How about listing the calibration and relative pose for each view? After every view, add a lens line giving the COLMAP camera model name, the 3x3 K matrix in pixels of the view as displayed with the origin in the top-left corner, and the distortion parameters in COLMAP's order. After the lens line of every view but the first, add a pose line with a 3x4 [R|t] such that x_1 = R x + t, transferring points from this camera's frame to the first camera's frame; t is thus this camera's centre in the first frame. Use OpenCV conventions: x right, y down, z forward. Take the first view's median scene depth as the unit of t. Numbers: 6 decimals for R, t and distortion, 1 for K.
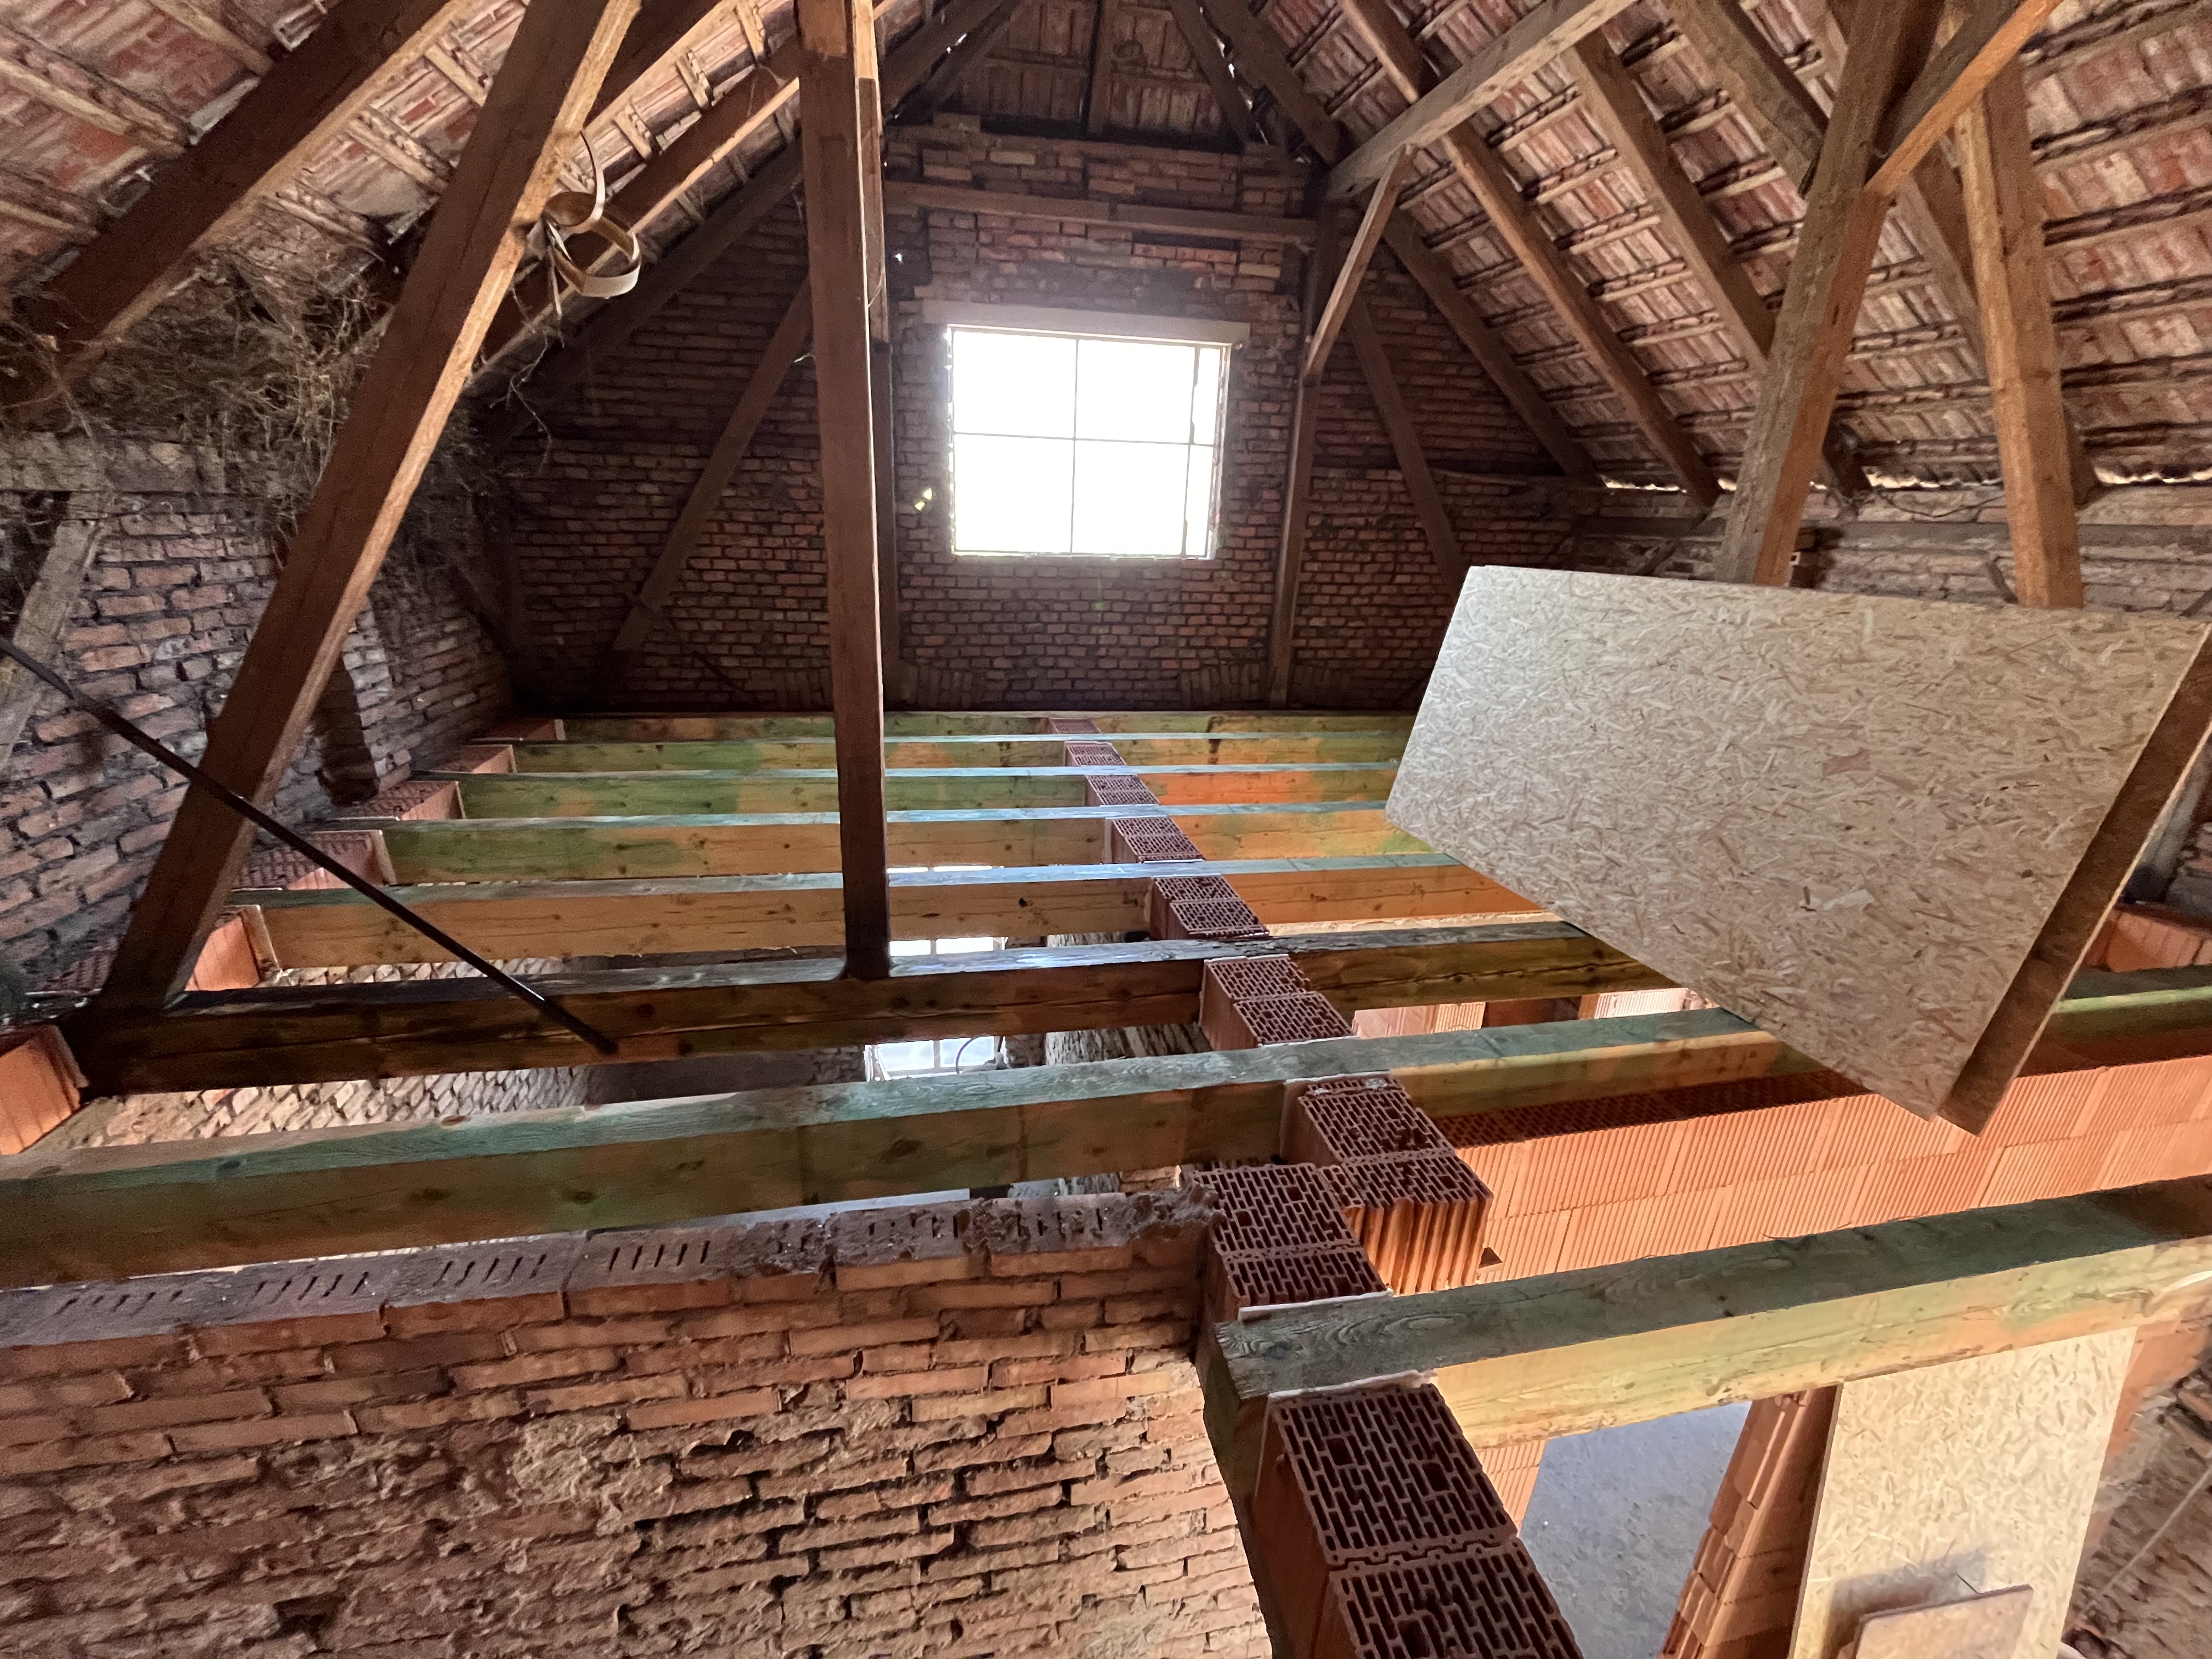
lens RADIAL K [[898.1, 0, 1101.1], [0, 898.1, 832.1], [0, 0, 1]] dist [-0.002920, 0.000012]
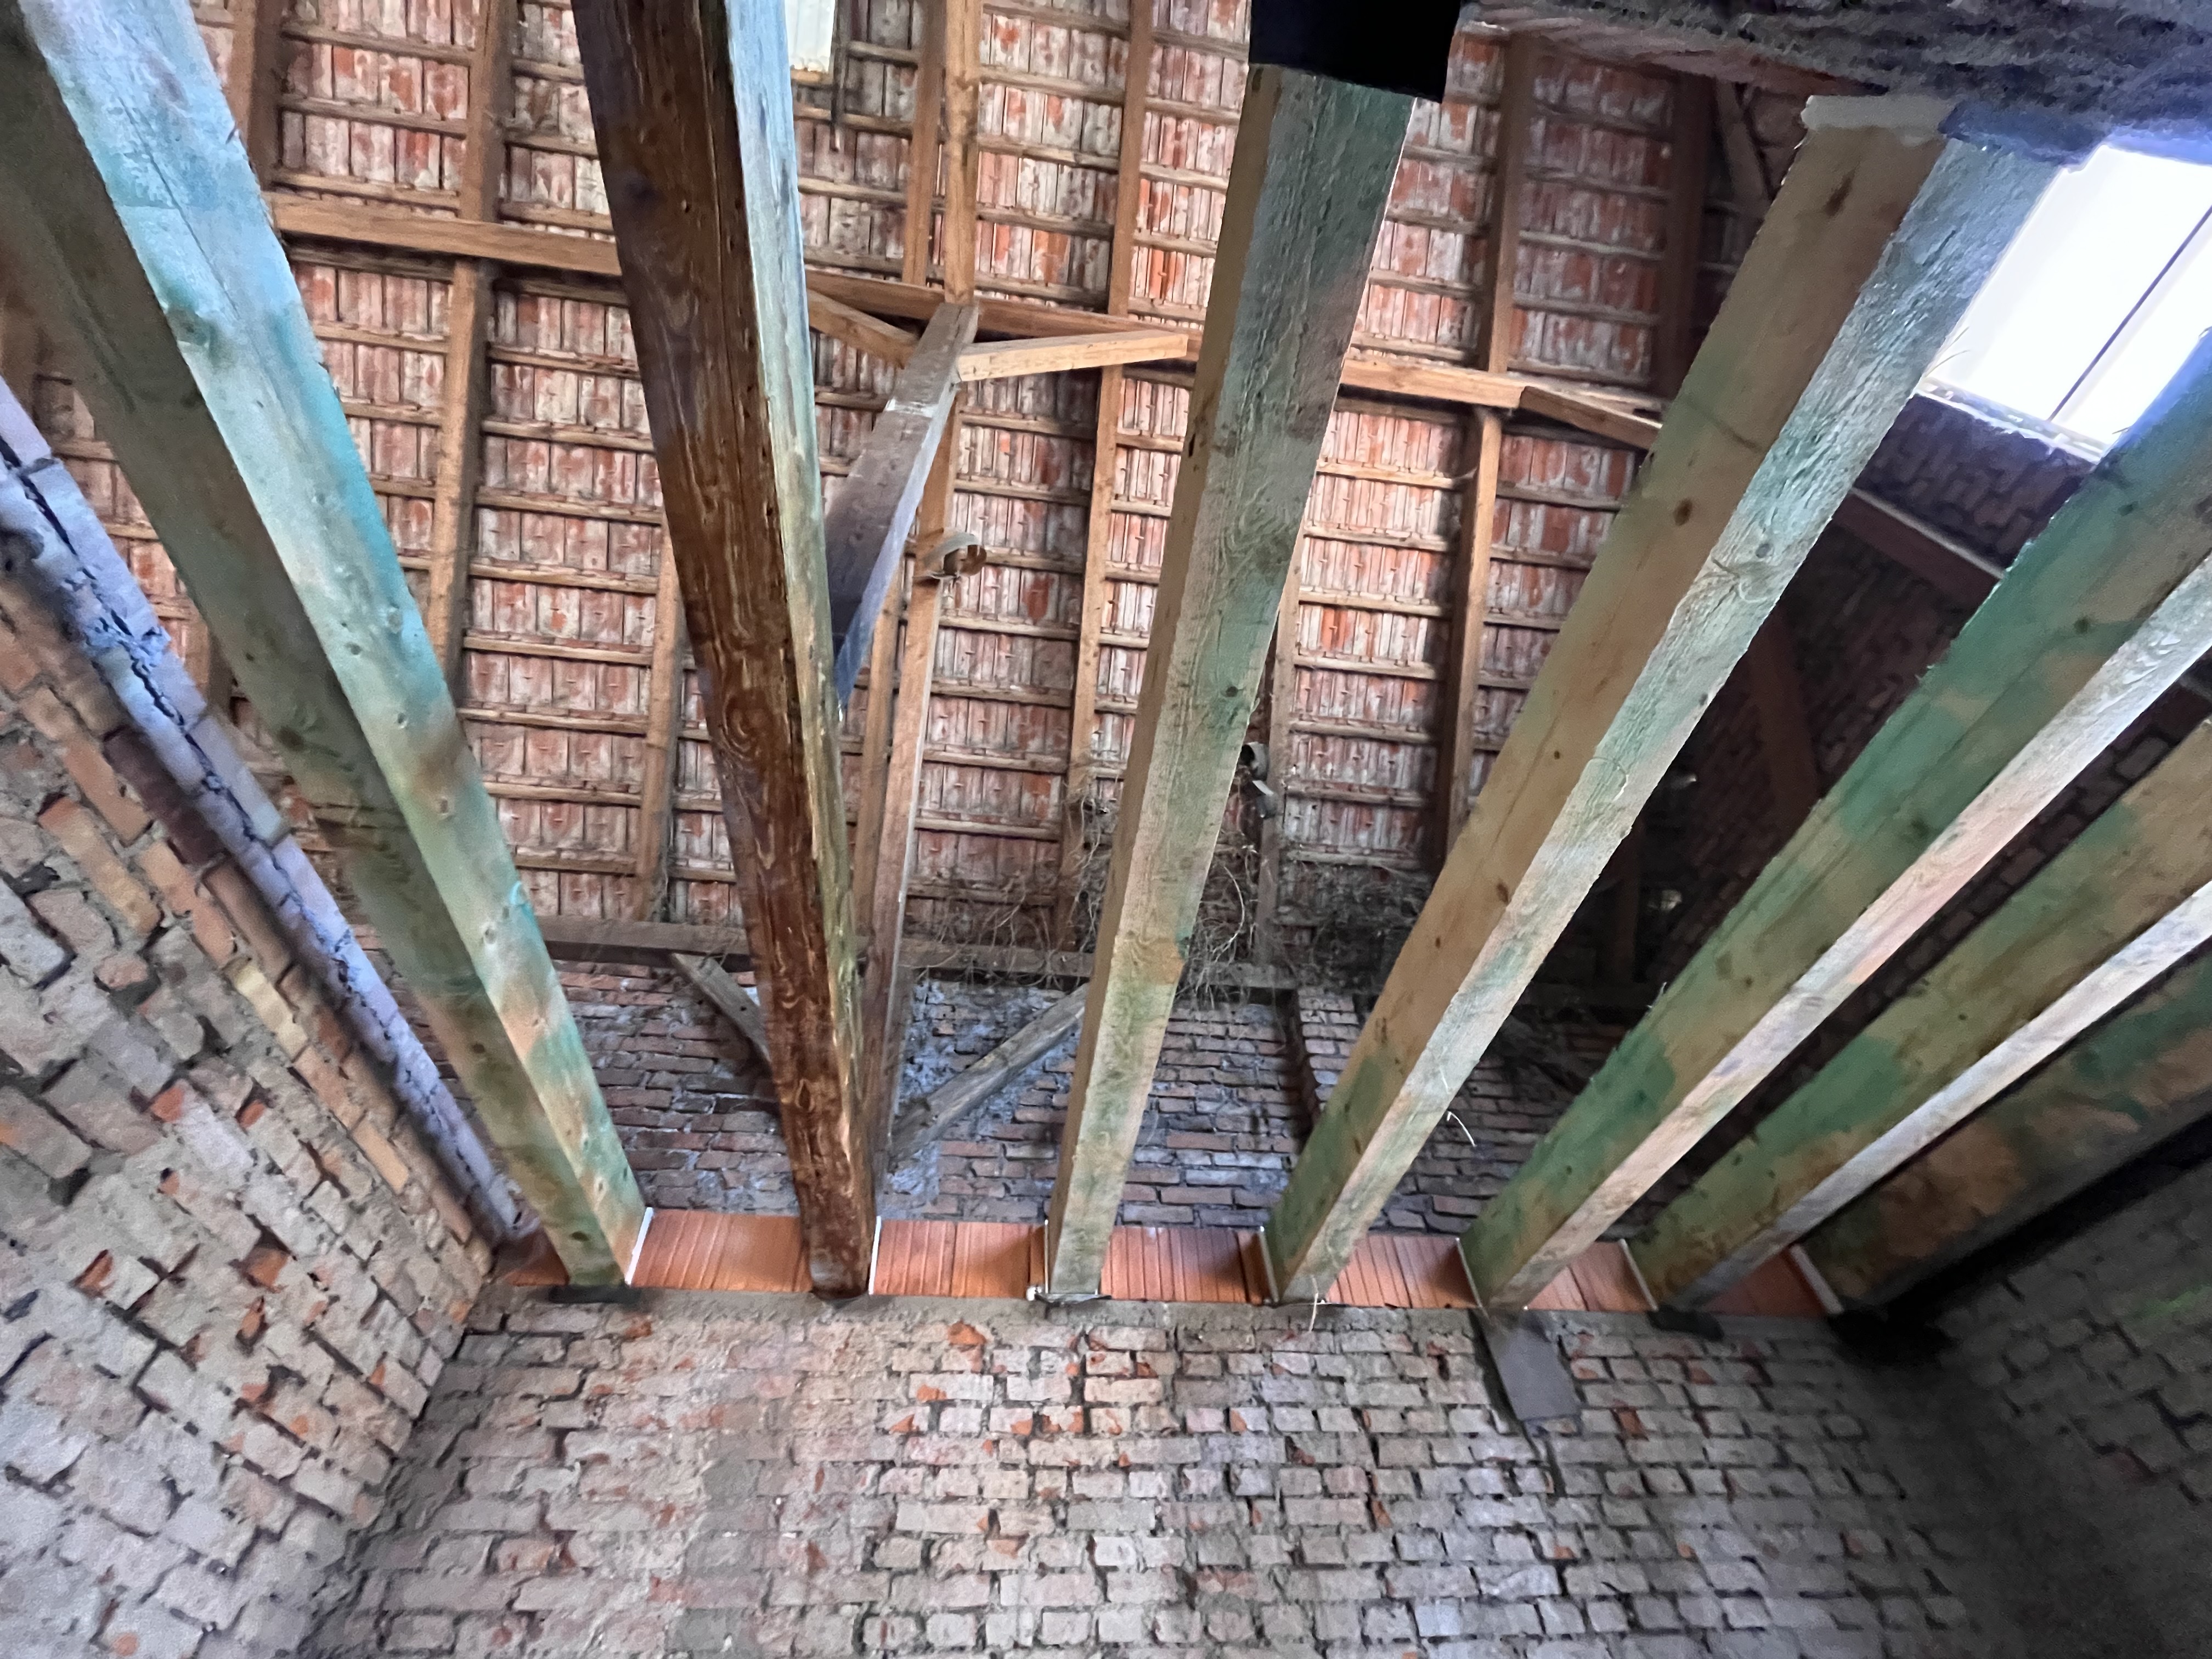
lens RADIAL K [[898.1, 0, 1101.1], [0, 898.1, 832.1], [0, 0, 1]] dist [-0.002920, 0.000012]
pose [[-0.060415, -0.777440, -0.626049, 0.034976], [-0.299972, 0.612344, -0.731473, 0.563118], [0.952033, 0.143605, -0.270205, 1.329766]]
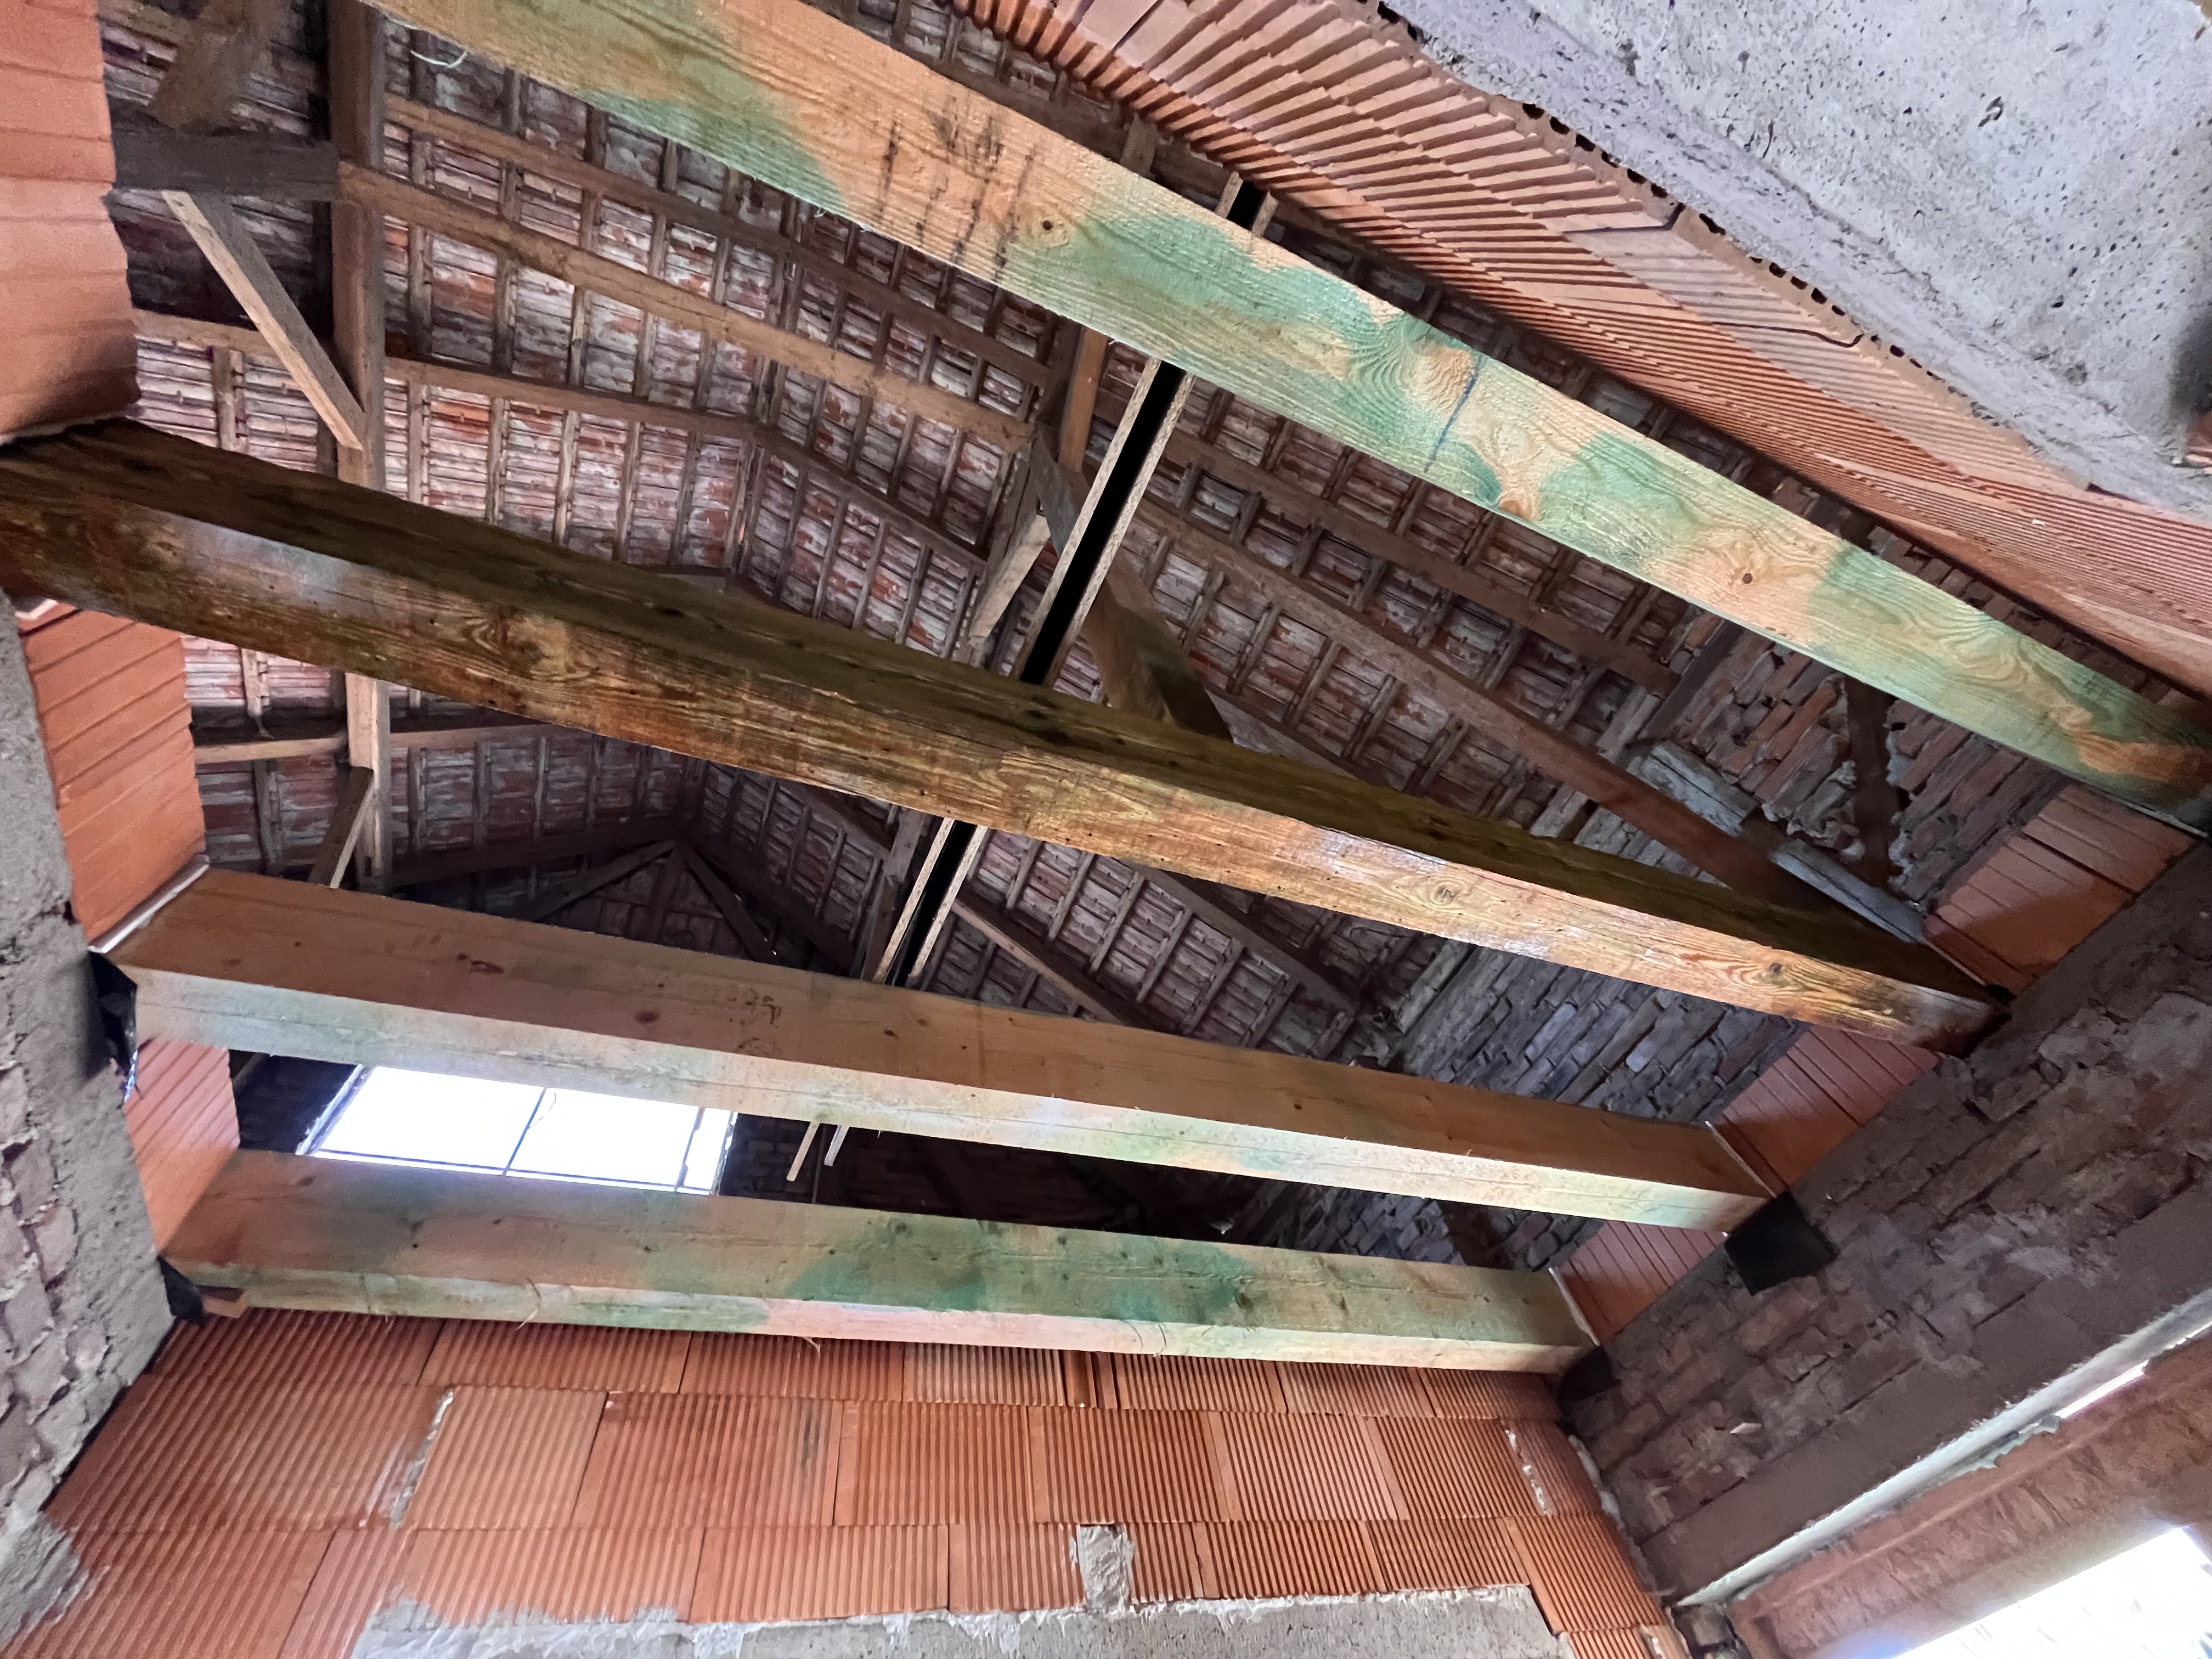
lens RADIAL K [[898.1, 0, 1101.1], [0, 898.1, 832.1], [0, 0, 1]] dist [-0.002920, 0.000012]
pose [[0.966680, 0.053200, 0.250400, 0.519688], [0.230439, 0.245147, -0.941701, 0.652540], [-0.111483, 0.968025, 0.224719, 1.083195]]
